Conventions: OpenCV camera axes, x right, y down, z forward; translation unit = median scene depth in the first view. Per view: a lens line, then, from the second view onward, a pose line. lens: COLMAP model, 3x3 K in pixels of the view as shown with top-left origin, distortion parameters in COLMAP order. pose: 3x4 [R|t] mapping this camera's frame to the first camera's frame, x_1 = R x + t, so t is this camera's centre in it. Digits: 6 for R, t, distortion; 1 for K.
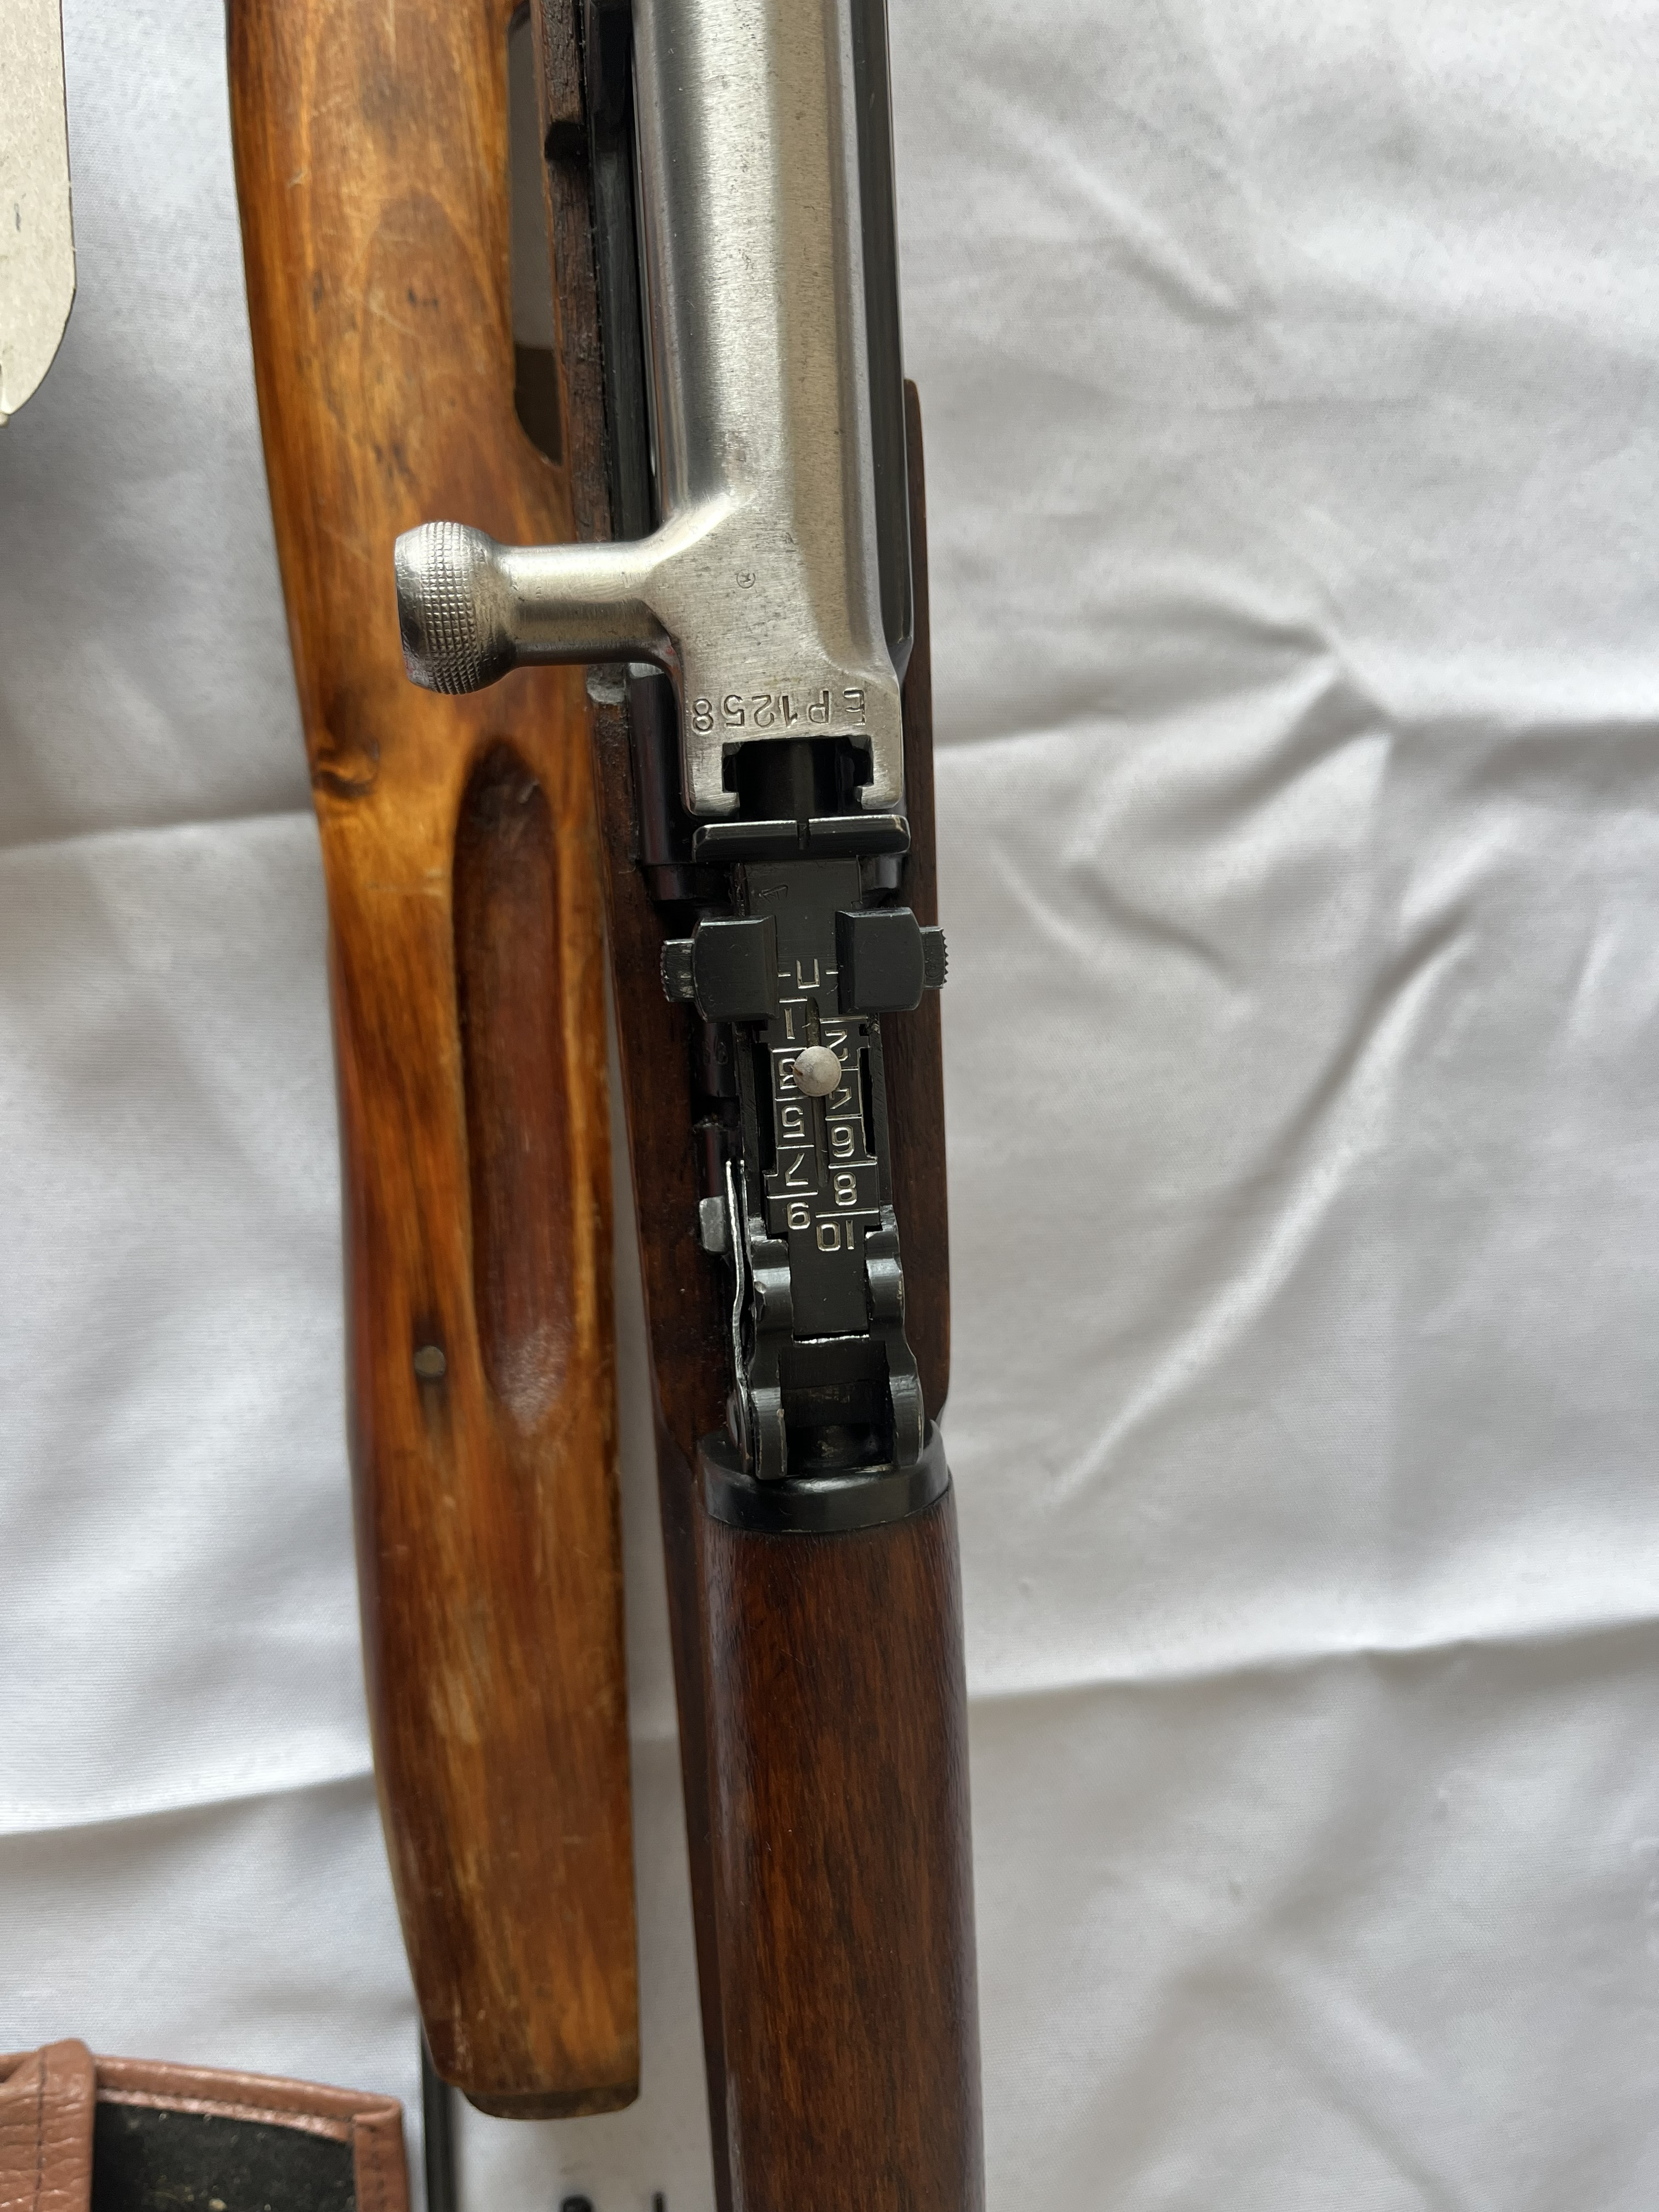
lens RADIAL K [[1813.0, 0, 829.5], [0, 1813.0, 1106.0], [0, 0, 1]] dist [0.002725, -0.002166]
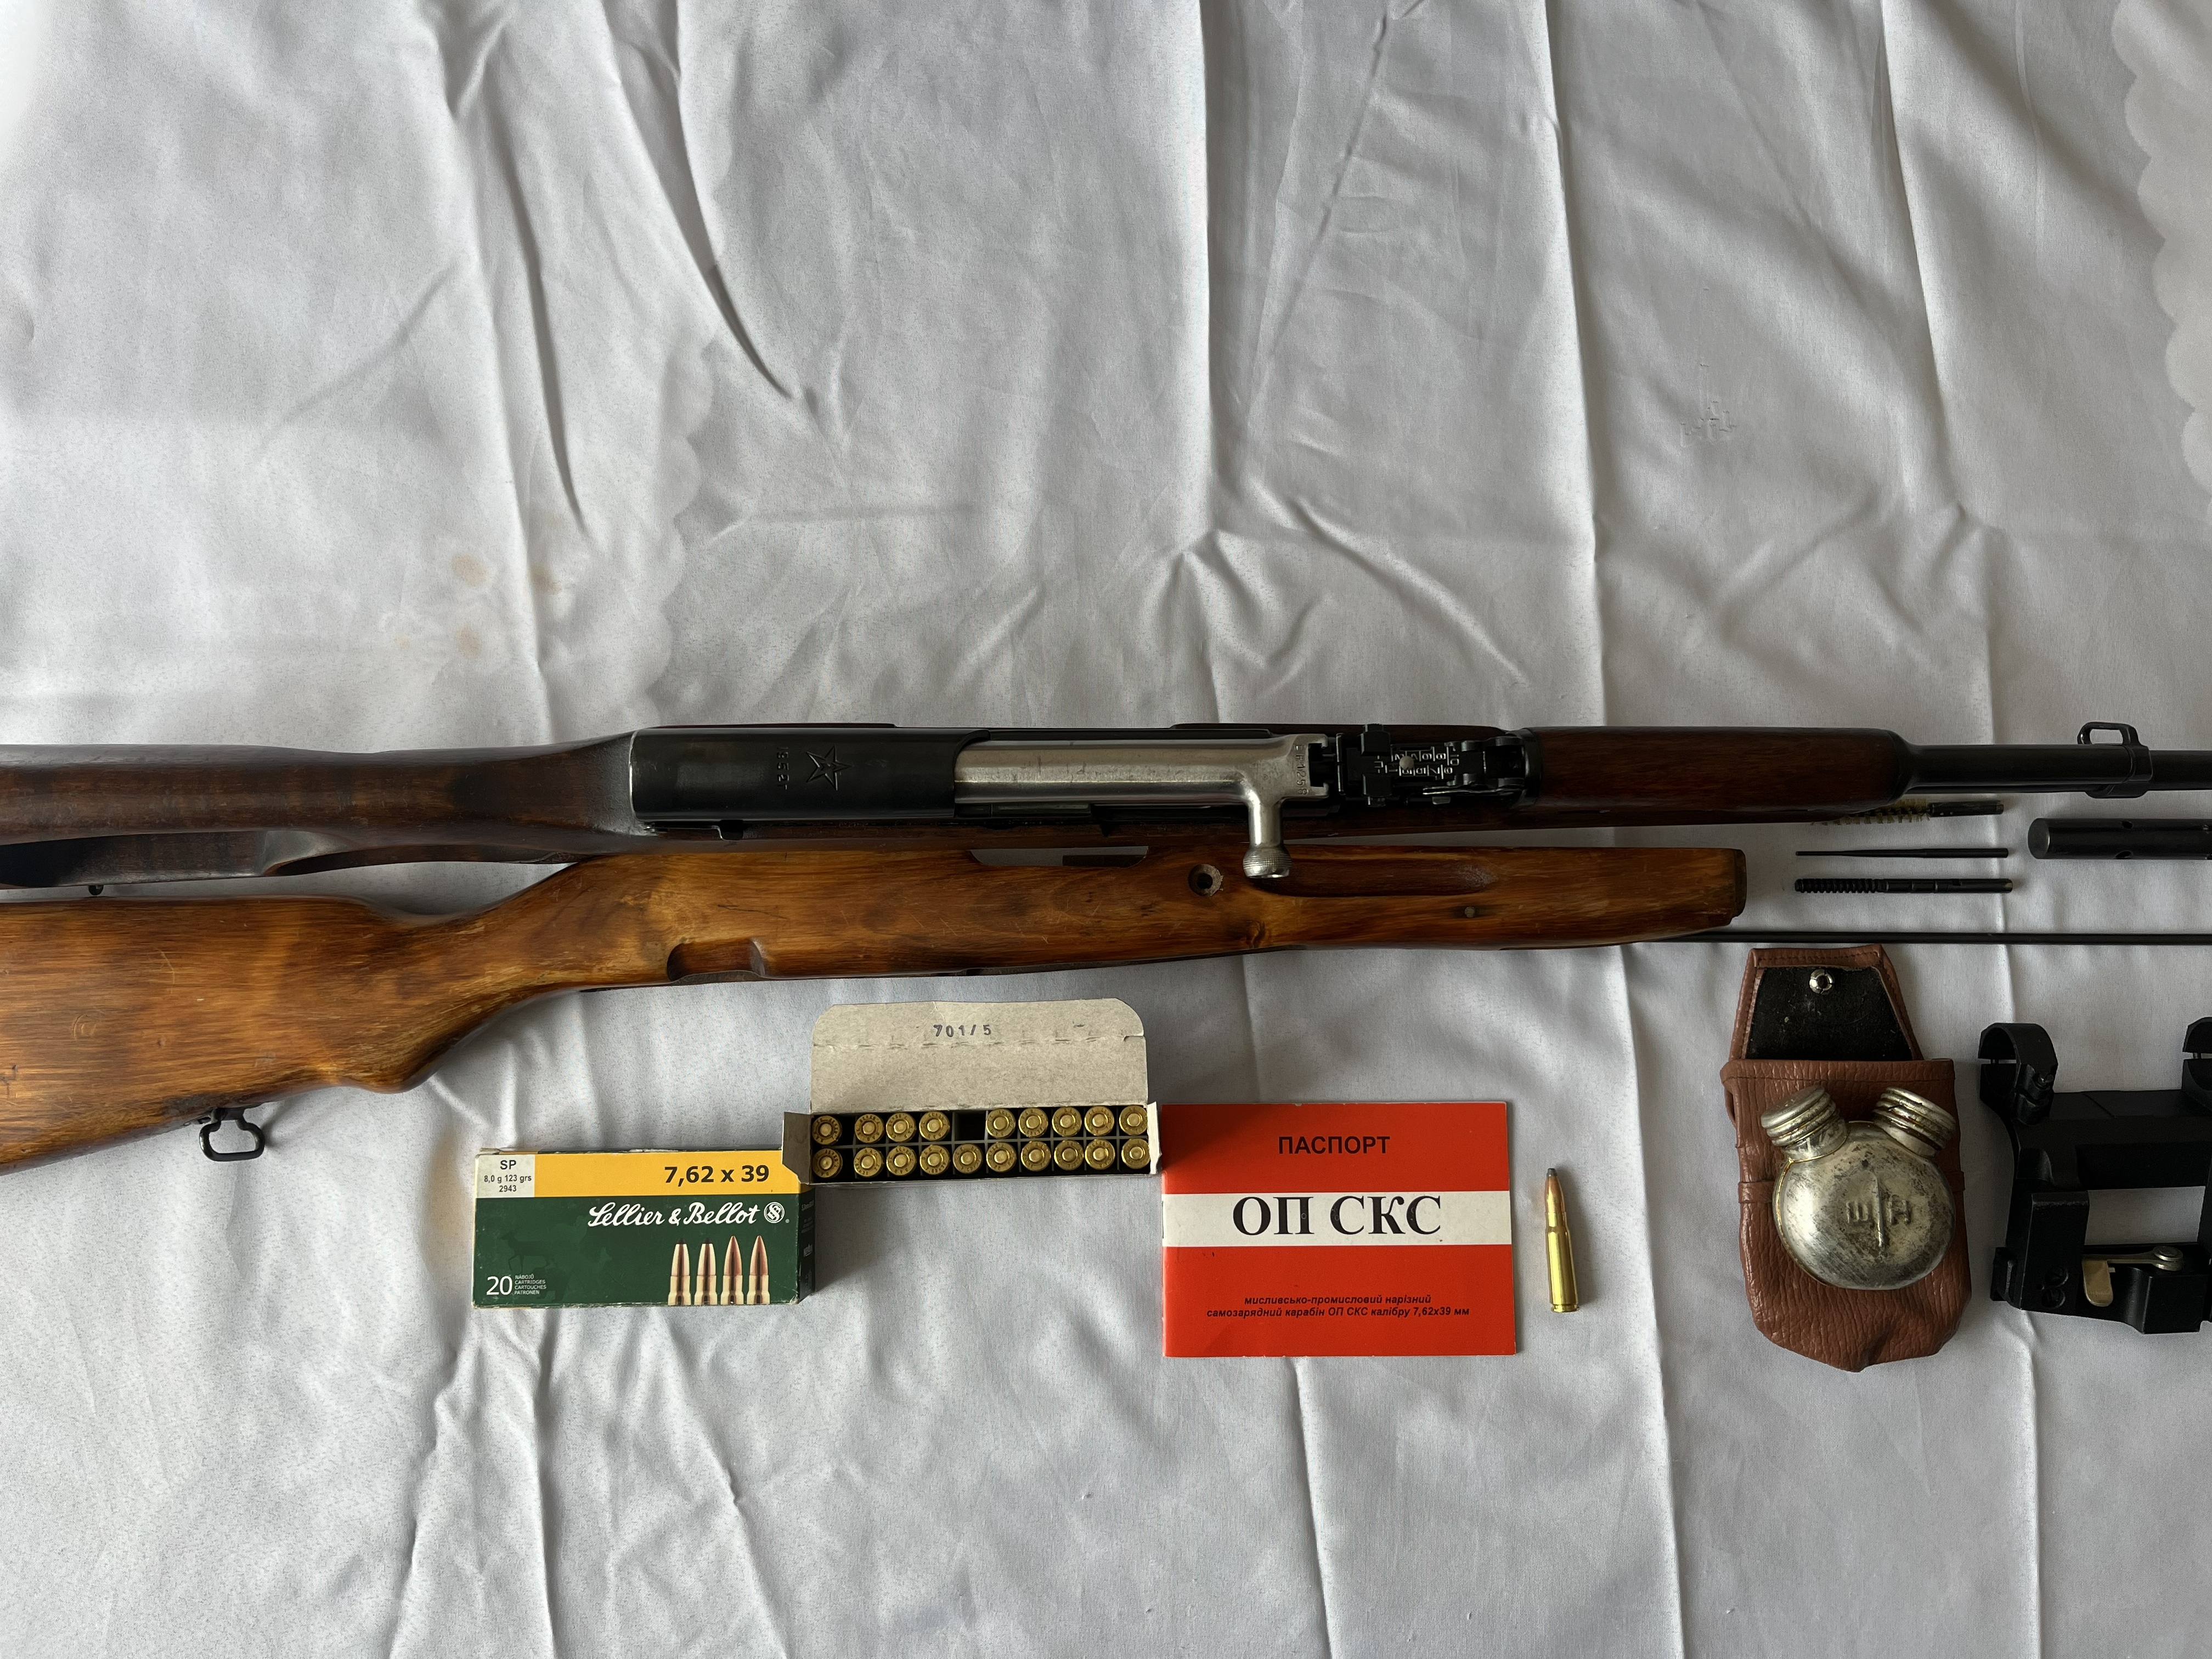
lens RADIAL K [[1668.8, 0, 1106.0], [0, 1668.8, 829.5], [0, 0, 1]] dist [0.039340, -0.003768]
pose [[0.044937, -0.998874, -0.015188, -0.065184], [0.998982, 0.044992, -0.003326, -0.339253], [0.004005, -0.015023, 0.999879, -1.283684]]
